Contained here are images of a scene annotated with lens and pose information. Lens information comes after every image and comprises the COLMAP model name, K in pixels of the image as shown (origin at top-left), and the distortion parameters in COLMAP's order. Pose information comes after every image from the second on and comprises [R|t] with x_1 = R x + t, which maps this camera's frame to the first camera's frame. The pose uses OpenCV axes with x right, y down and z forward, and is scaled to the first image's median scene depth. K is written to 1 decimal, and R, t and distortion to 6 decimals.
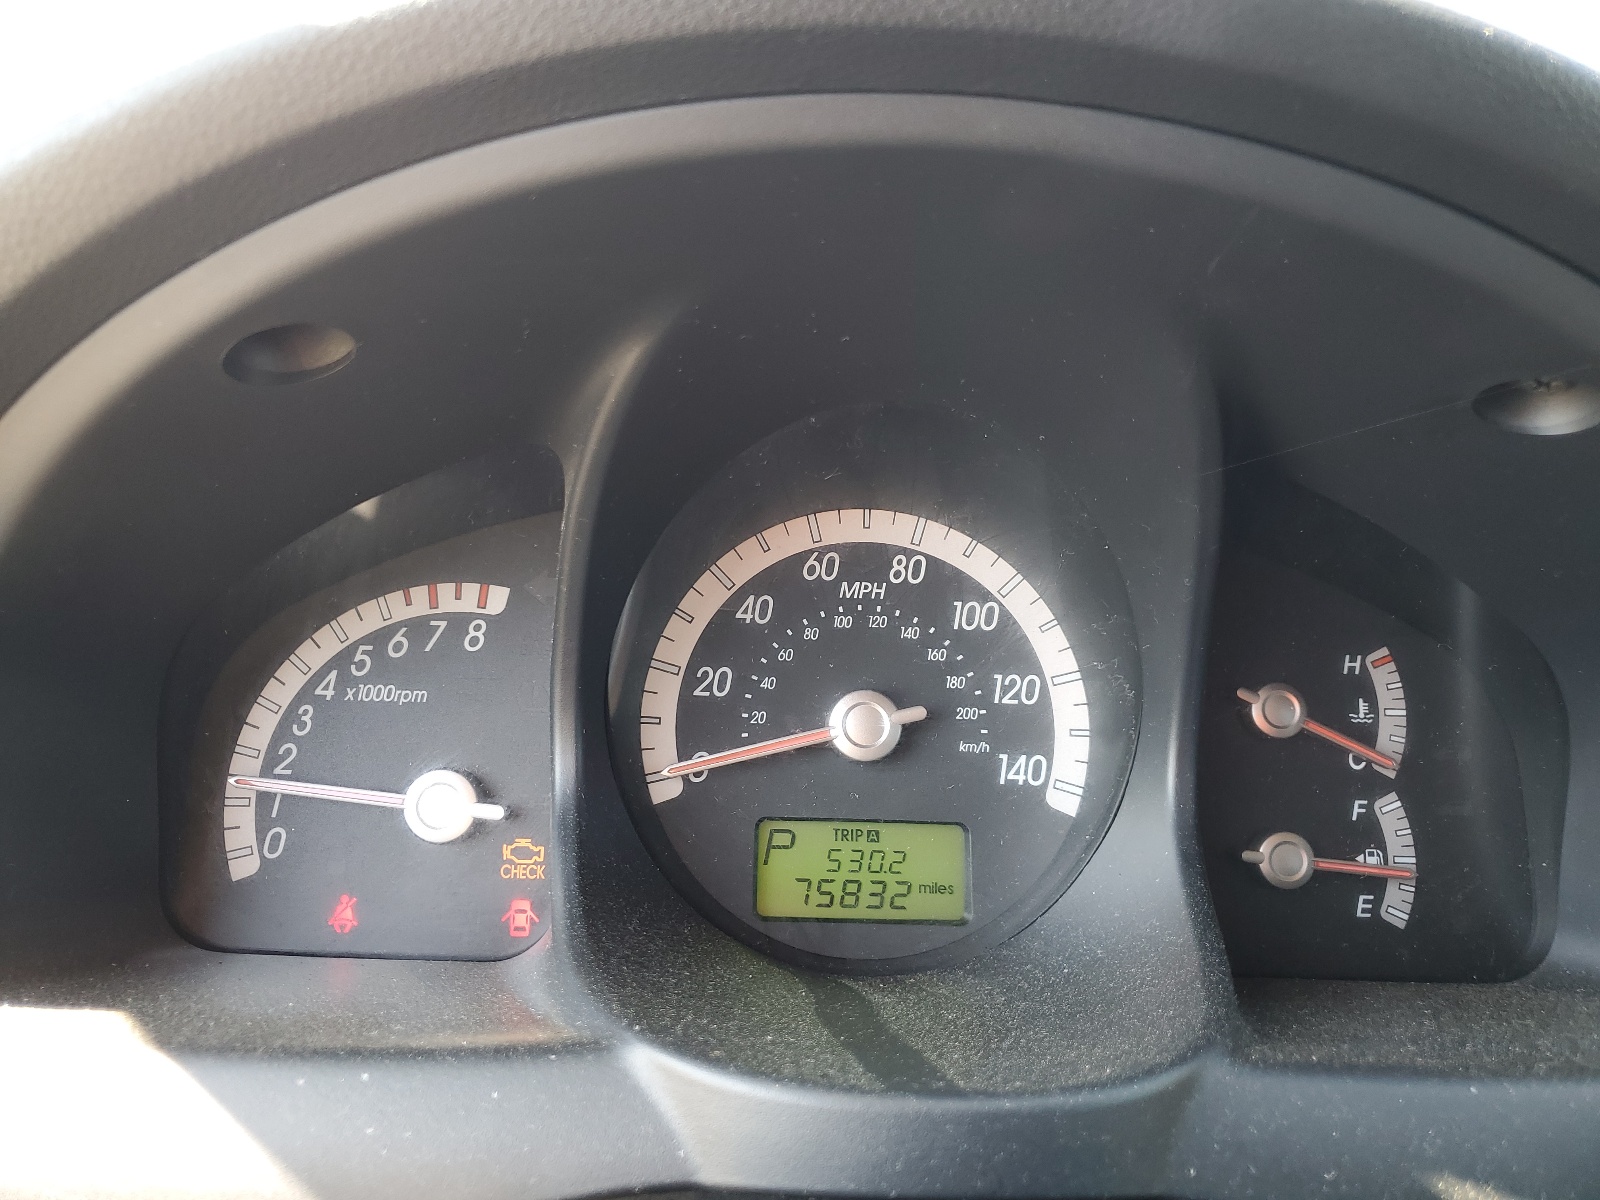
lens RADIAL K [[1207.4, 0, 801.2], [0, 1207.4, 602.3], [0, 0, 1]] dist [0.003096, 0.000058]
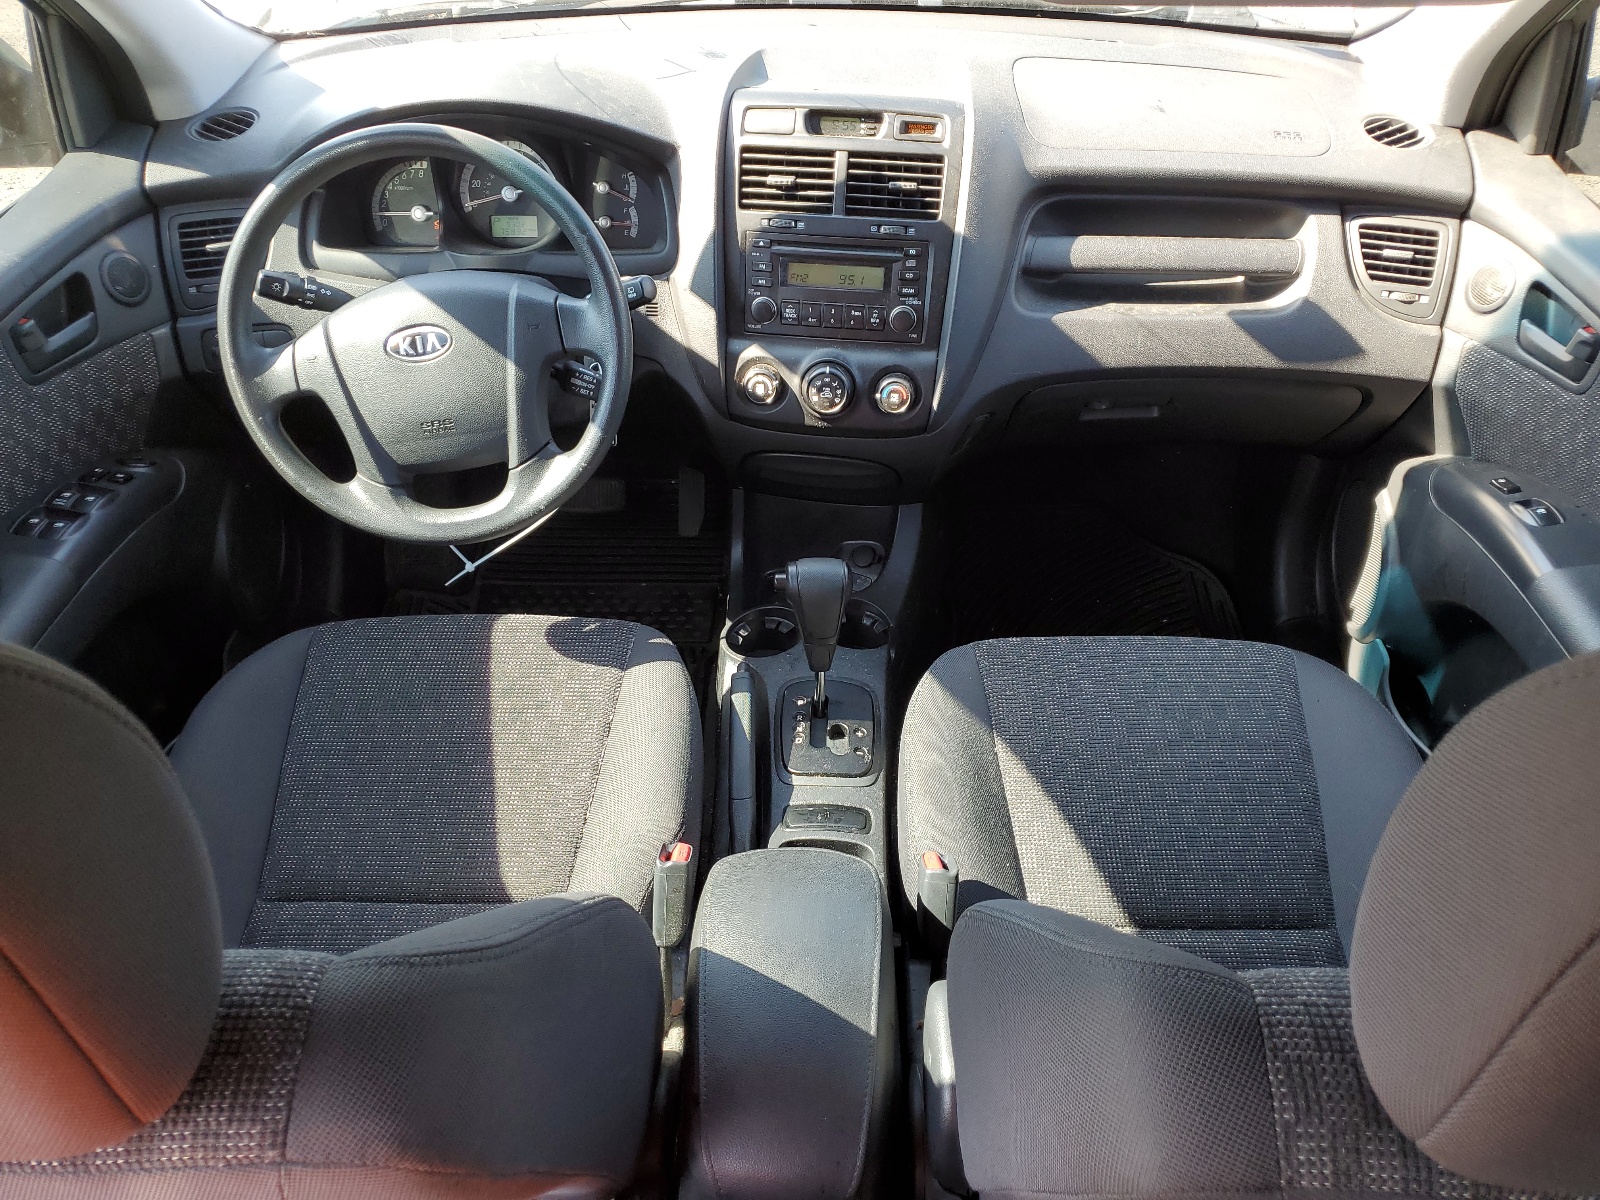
lens RADIAL K [[1207.4, 0, 797.2], [0, 1207.4, 601.8], [0, 0, 1]] dist [0.003096, 0.000058]
pose [[0.999317, -0.027595, 0.024568, 0.960236], [0.011986, 0.871128, 0.490909, -0.764740], [-0.034949, -0.490279, 0.870864, -3.677544]]
